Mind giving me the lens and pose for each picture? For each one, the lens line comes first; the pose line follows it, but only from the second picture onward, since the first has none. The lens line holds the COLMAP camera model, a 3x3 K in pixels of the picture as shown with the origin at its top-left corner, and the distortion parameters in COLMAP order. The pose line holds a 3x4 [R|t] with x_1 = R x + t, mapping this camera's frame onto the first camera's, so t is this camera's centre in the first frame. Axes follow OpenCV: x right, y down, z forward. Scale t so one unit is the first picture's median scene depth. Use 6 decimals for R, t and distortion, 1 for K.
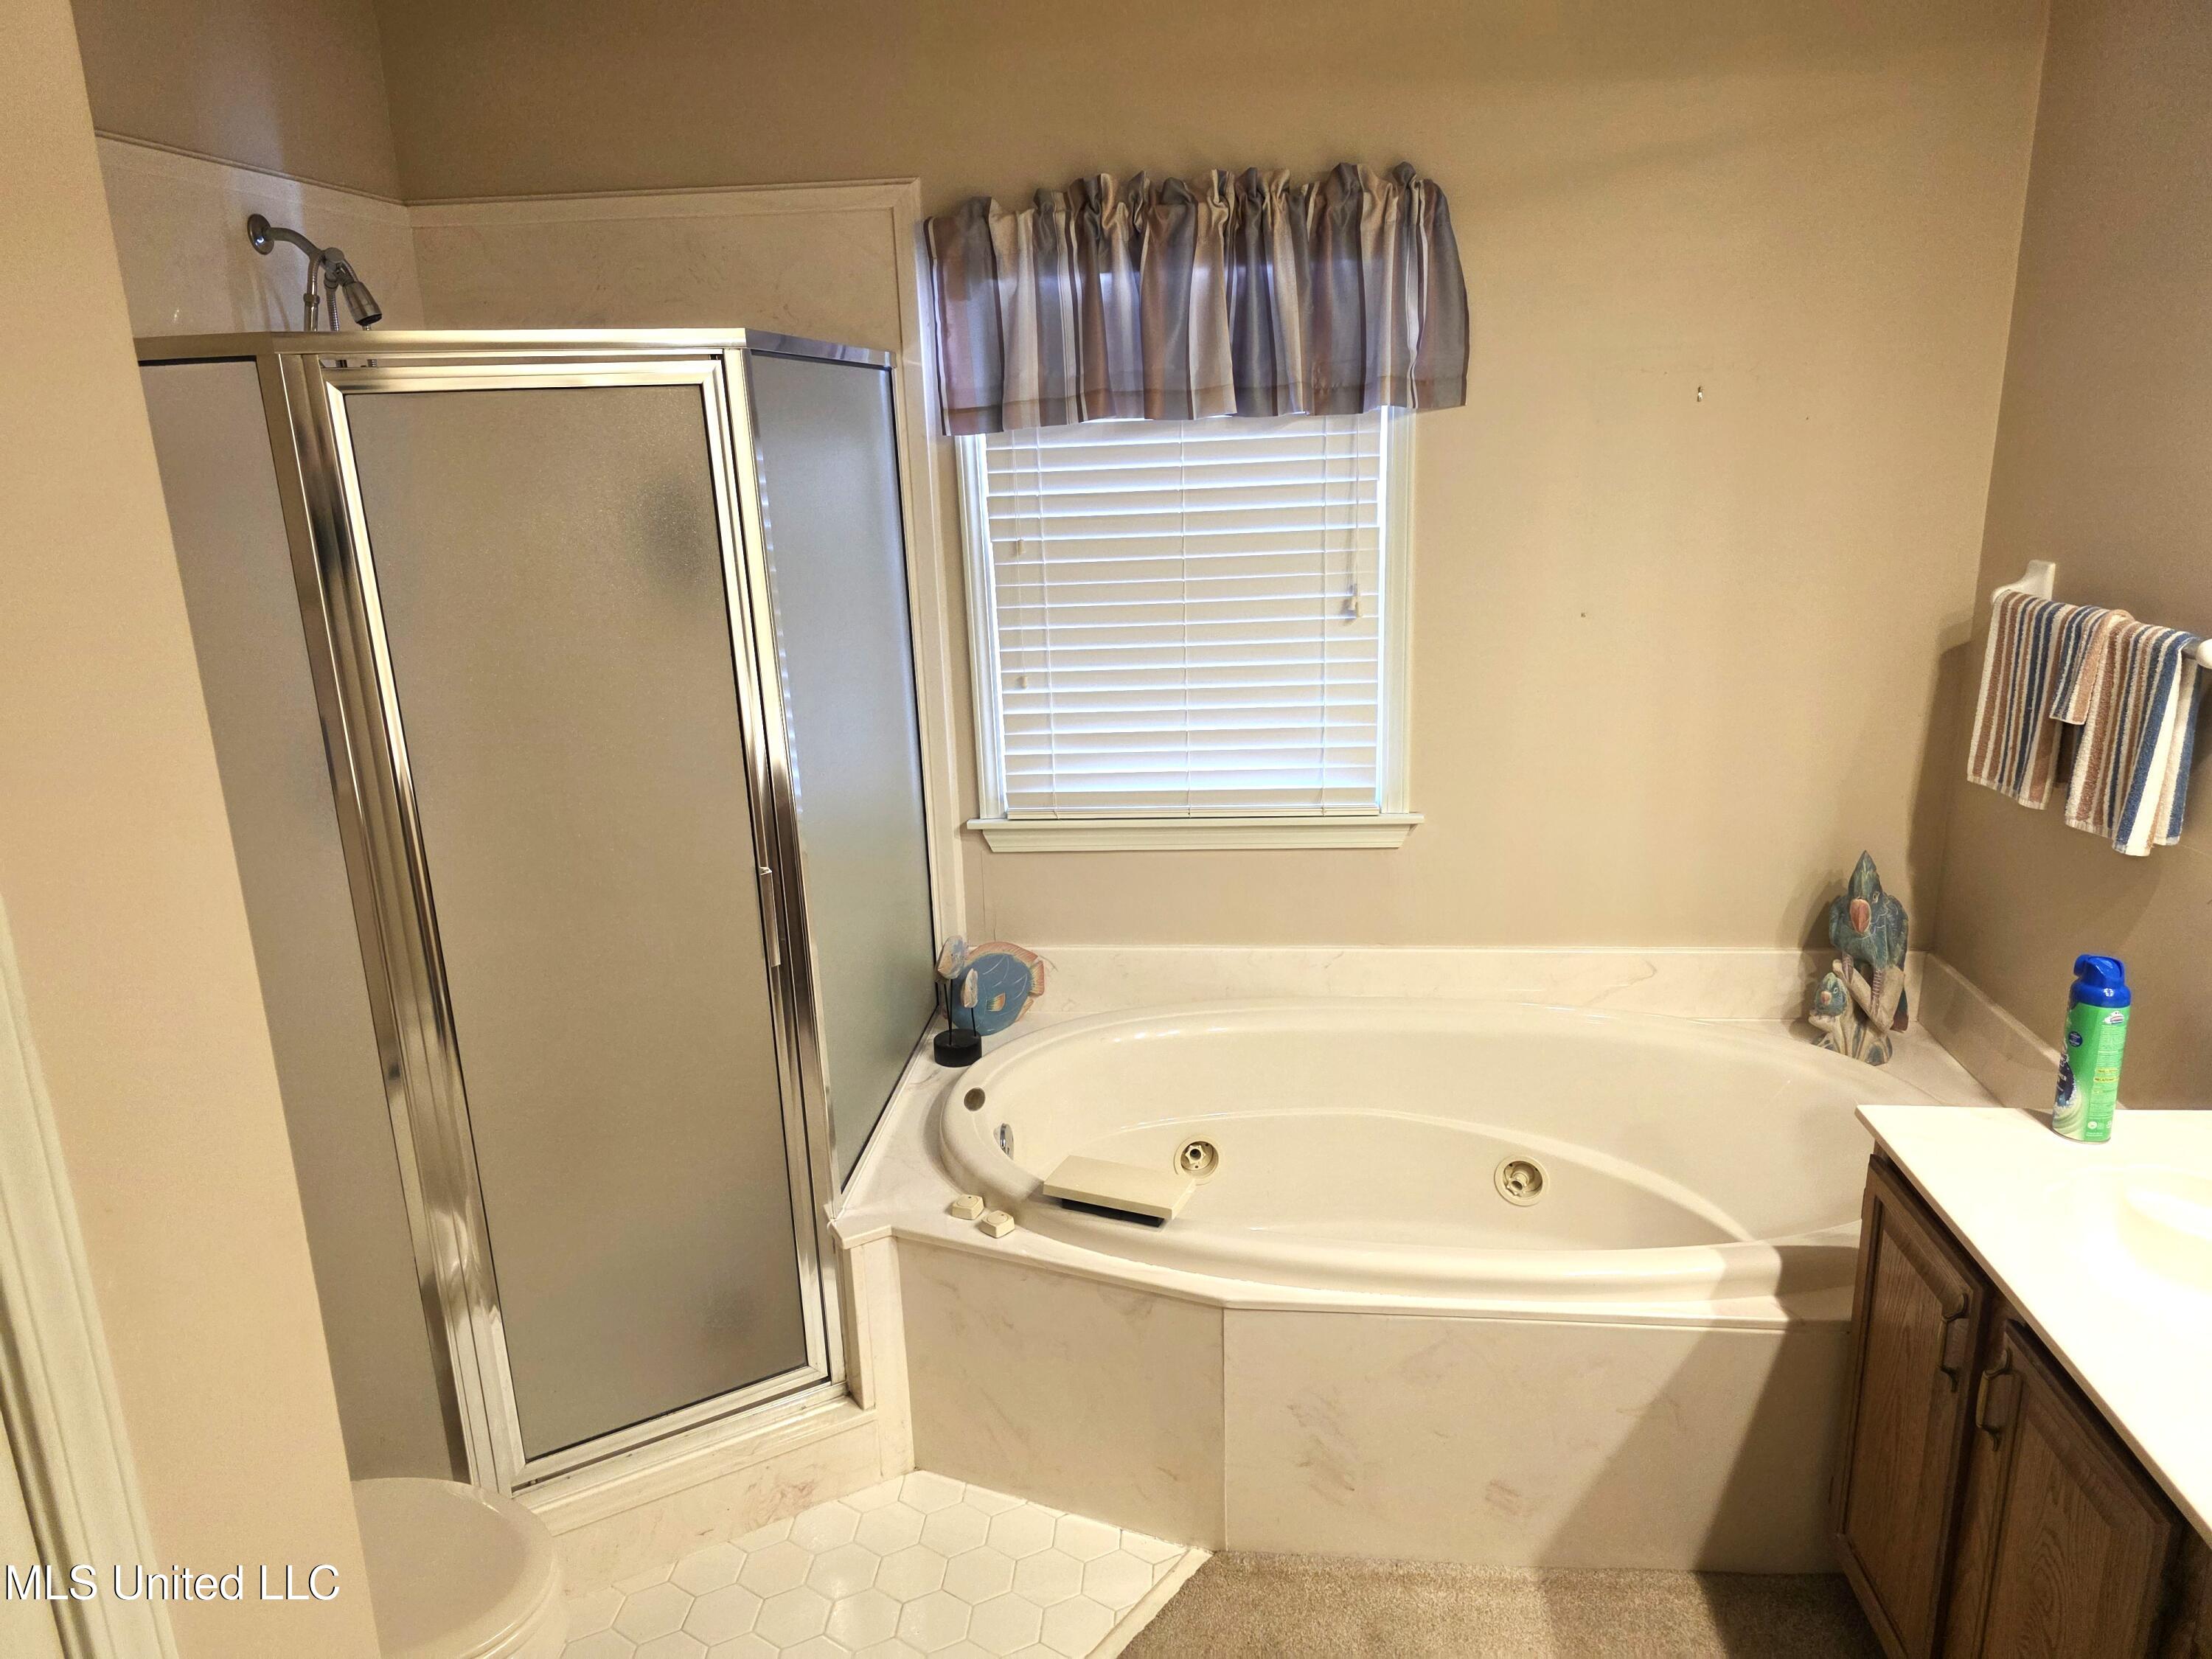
lens RADIAL K [[1473.9, 0, 1114.0], [0, 1473.9, 824.0], [0, 0, 1]] dist [0.037834, -0.040370]
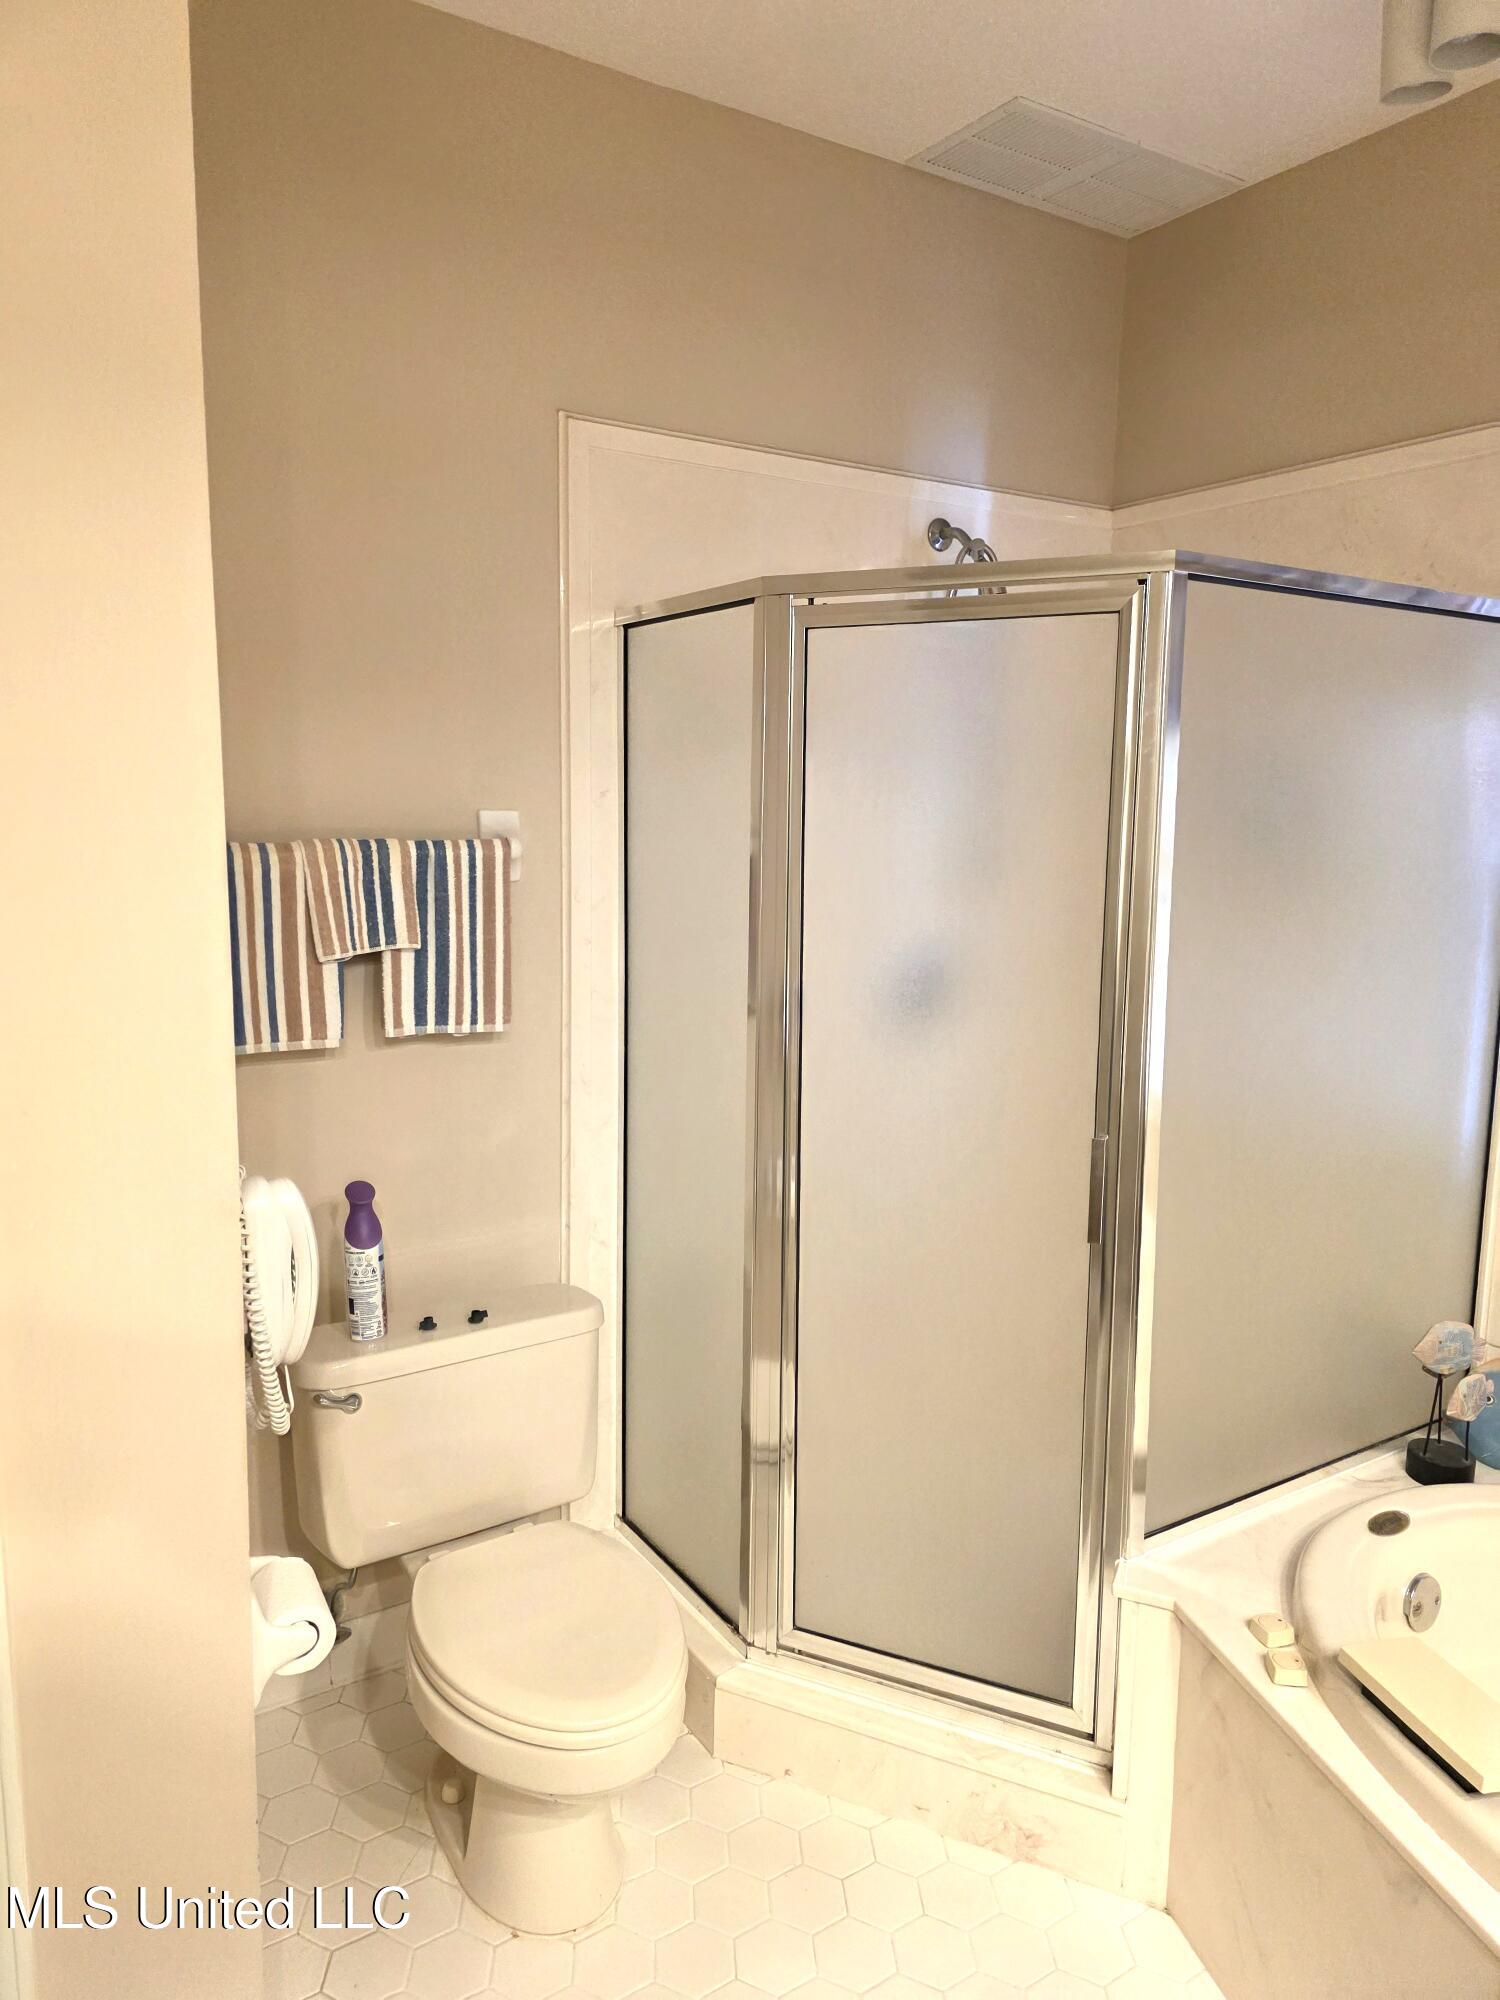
lens RADIAL K [[1332.6, 0, 745.3], [0, 1332.6, 1004.2], [0, 0, 1]] dist [0.037834, -0.040370]
pose [[0.585327, 0.159026, -0.795049, 0.250858], [-0.242956, 0.969919, 0.015136, -0.007271], [0.773540, 0.184302, 0.606357, 0.287211]]
